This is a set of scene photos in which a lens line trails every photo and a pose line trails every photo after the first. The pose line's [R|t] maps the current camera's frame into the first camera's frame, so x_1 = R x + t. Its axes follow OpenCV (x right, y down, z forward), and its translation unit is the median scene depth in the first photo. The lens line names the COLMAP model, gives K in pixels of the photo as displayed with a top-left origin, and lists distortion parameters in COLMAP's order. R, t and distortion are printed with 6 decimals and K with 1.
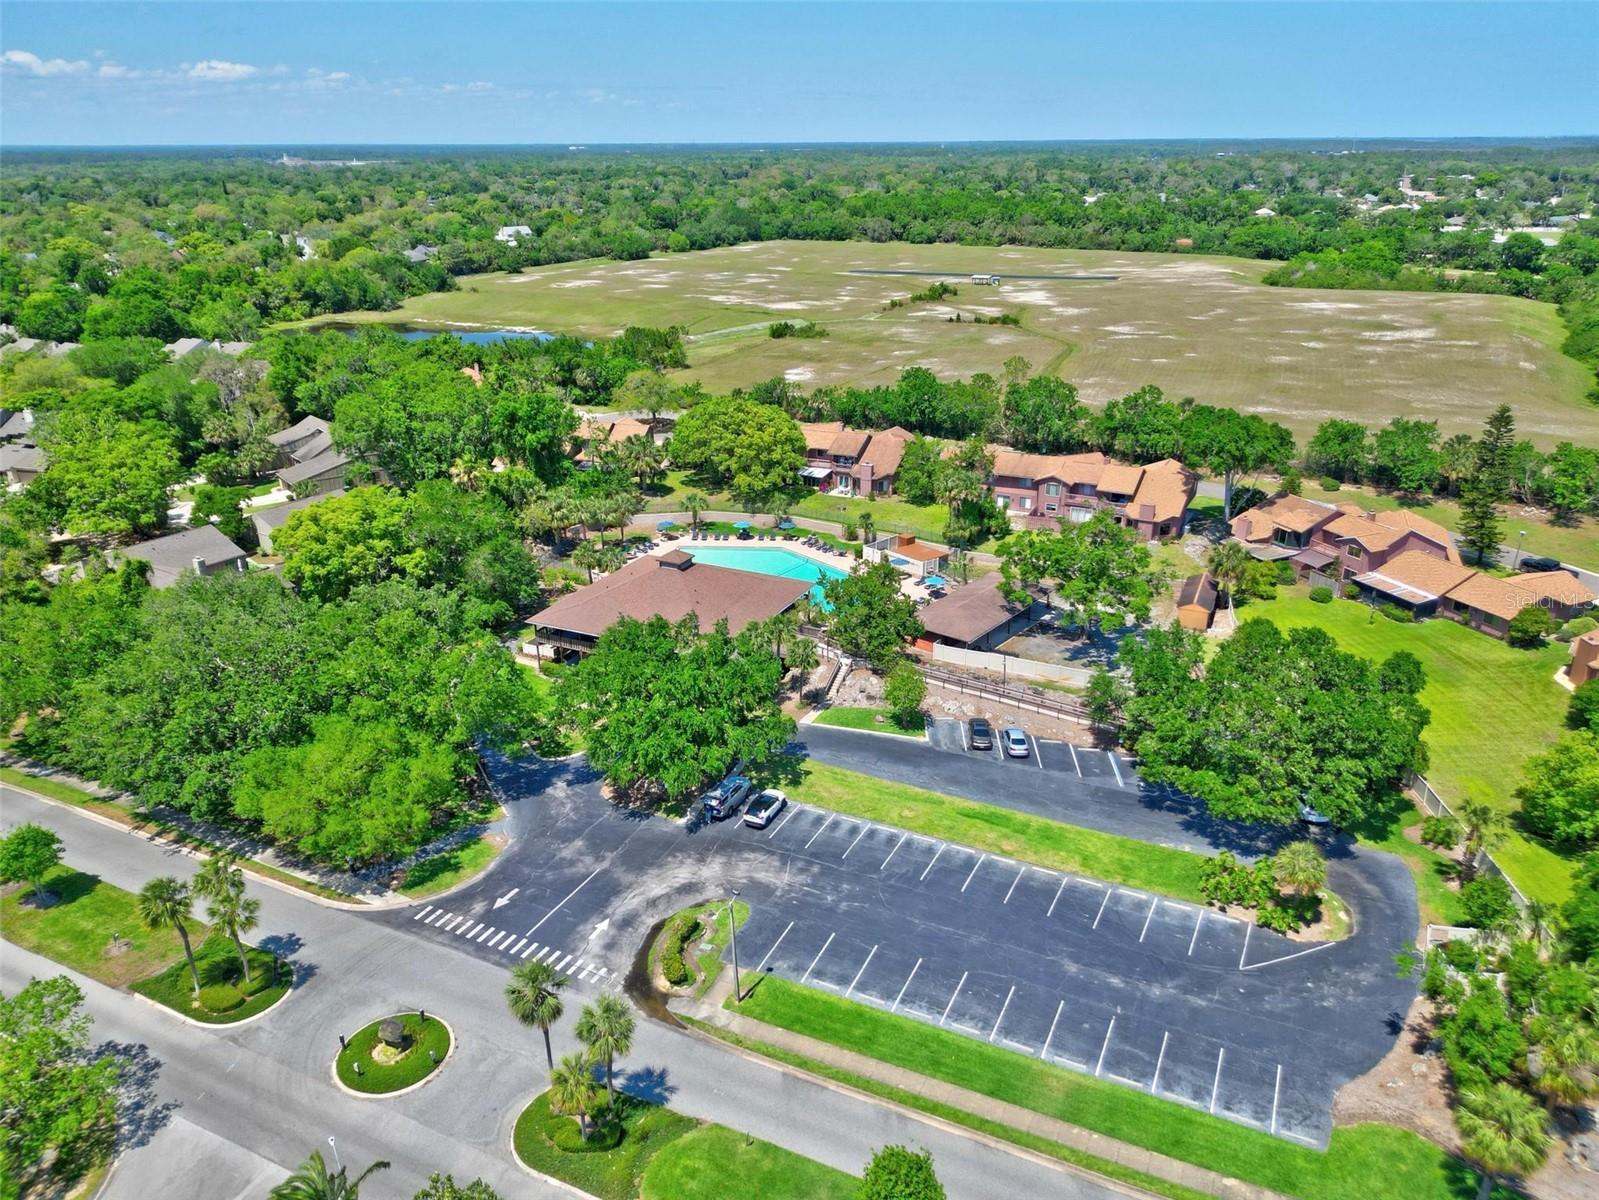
lens RADIAL K [[1140.7, 0, 796.9], [0, 1140.7, 606.3], [0, 0, 1]] dist [0.059083, -0.061182]
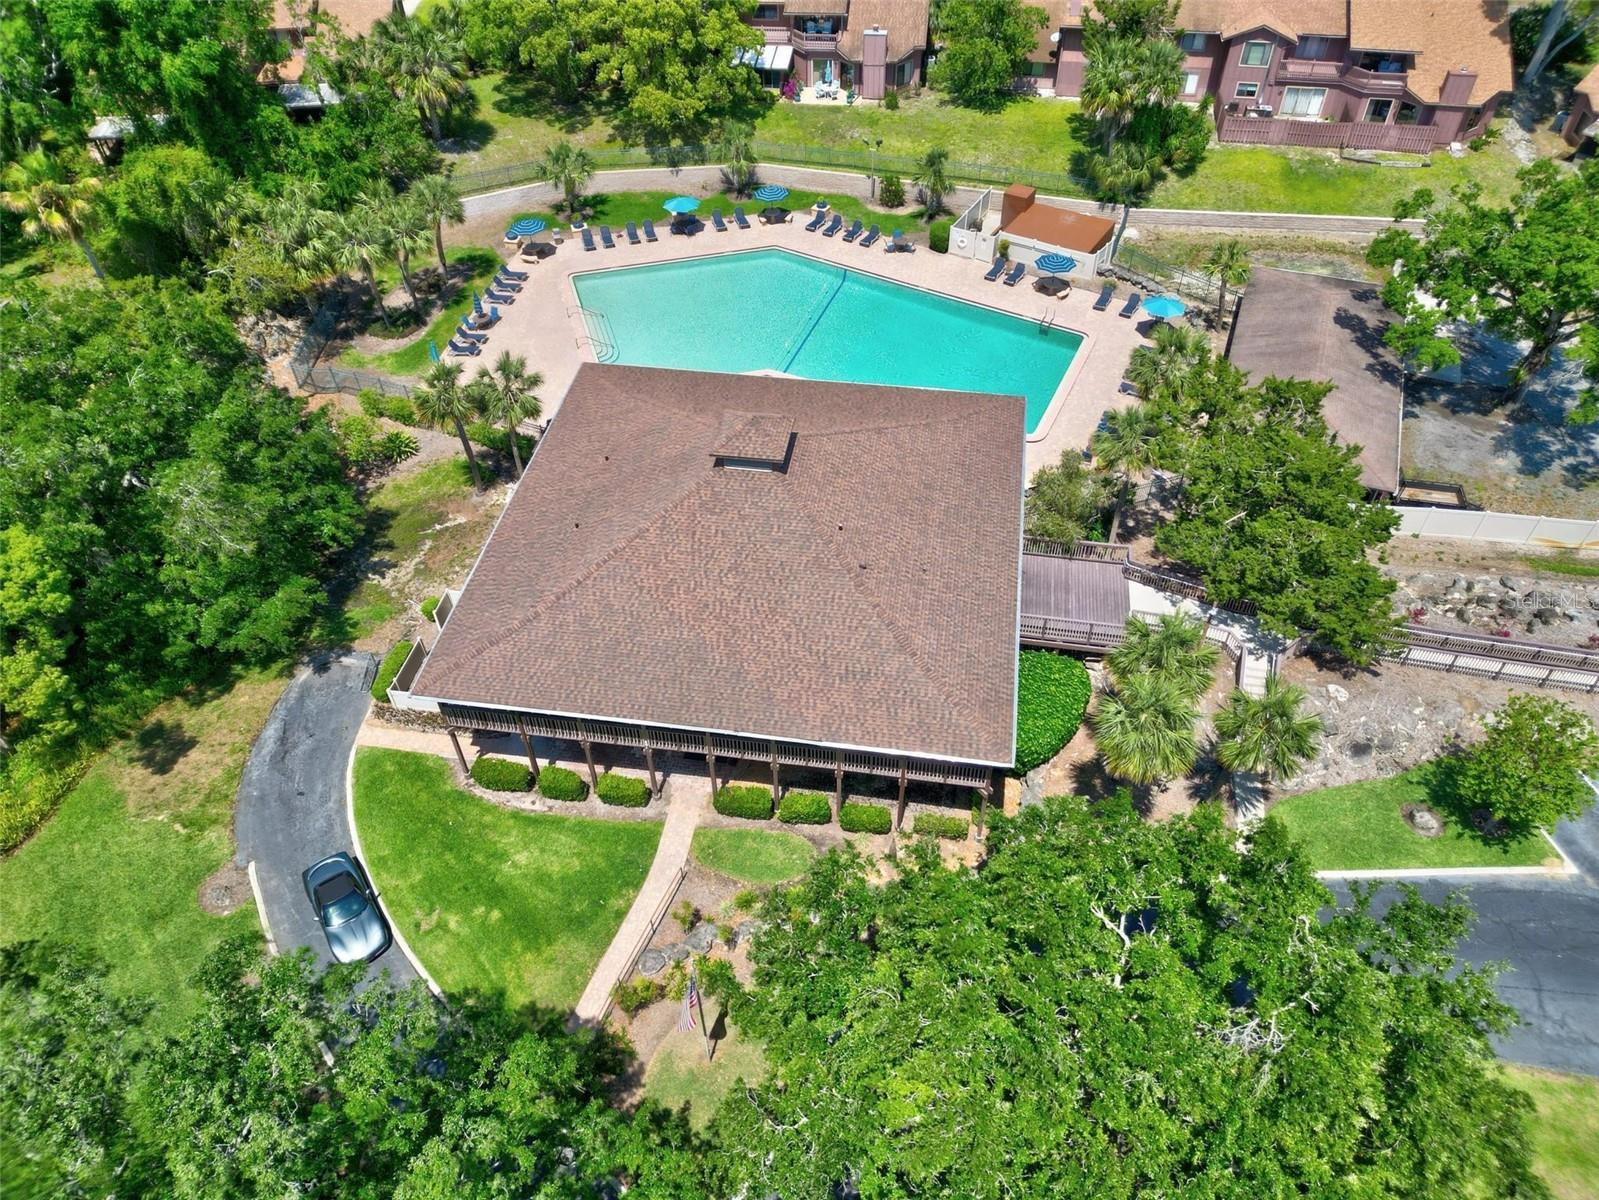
lens RADIAL K [[1140.7, 0, 796.9], [0, 1140.7, 606.3], [0, 0, 1]] dist [0.059083, -0.061182]
pose [[0.954955, -0.215947, 0.203538, -0.076597], [0.119290, 0.907383, 0.403021, -0.059400], [-0.271718, -0.360587, 0.892270, 0.261578]]
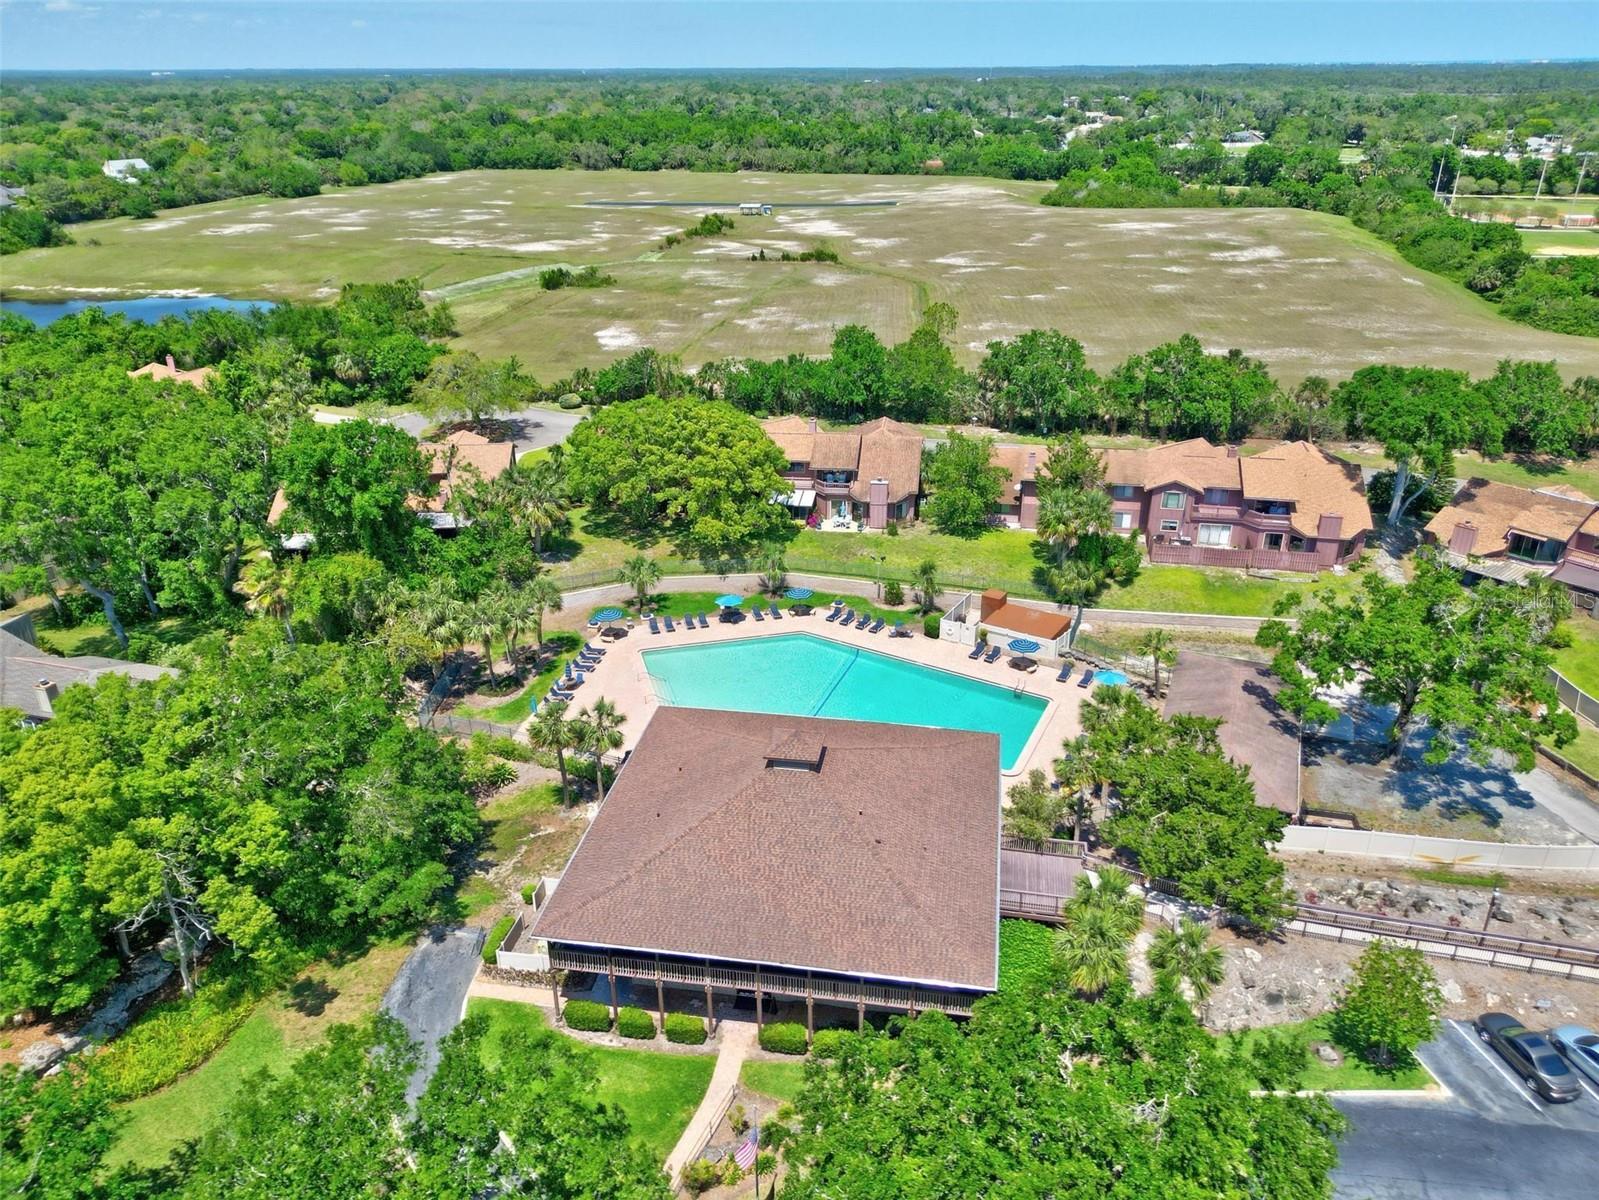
lens RADIAL K [[1140.7, 0, 796.9], [0, 1140.7, 606.3], [0, 0, 1]] dist [0.059083, -0.061182]
pose [[0.958326, -0.121001, 0.258787, -0.096406], [0.107587, 0.992040, 0.065437, -0.057921], [-0.264645, -0.034868, 0.963715, 0.208816]]
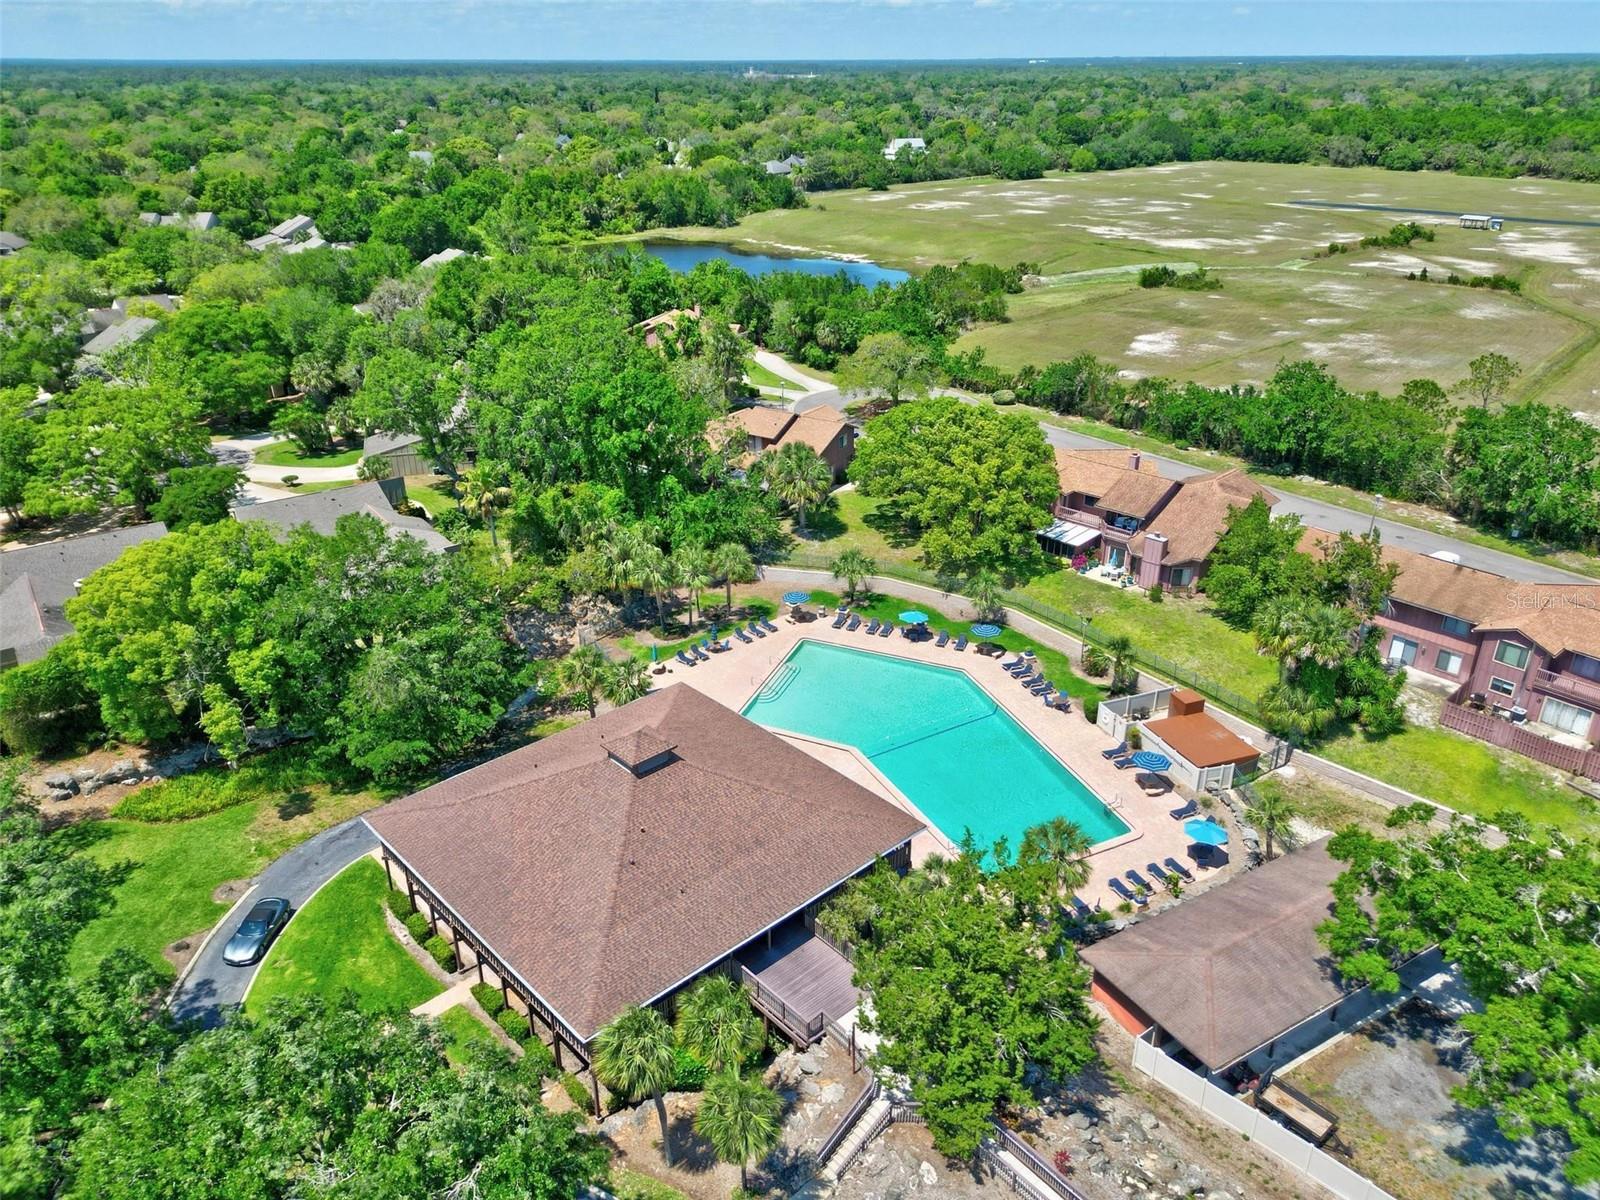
lens RADIAL K [[1141.4, 0, 797.4], [0, 1141.4, 606.3], [0, 0, 1]] dist [0.059083, -0.061182]
pose [[0.933751, 0.157489, -0.321414, 0.048482], [-0.137740, 0.986948, 0.083440, -0.065290], [0.330360, -0.033641, 0.943255, 0.223726]]
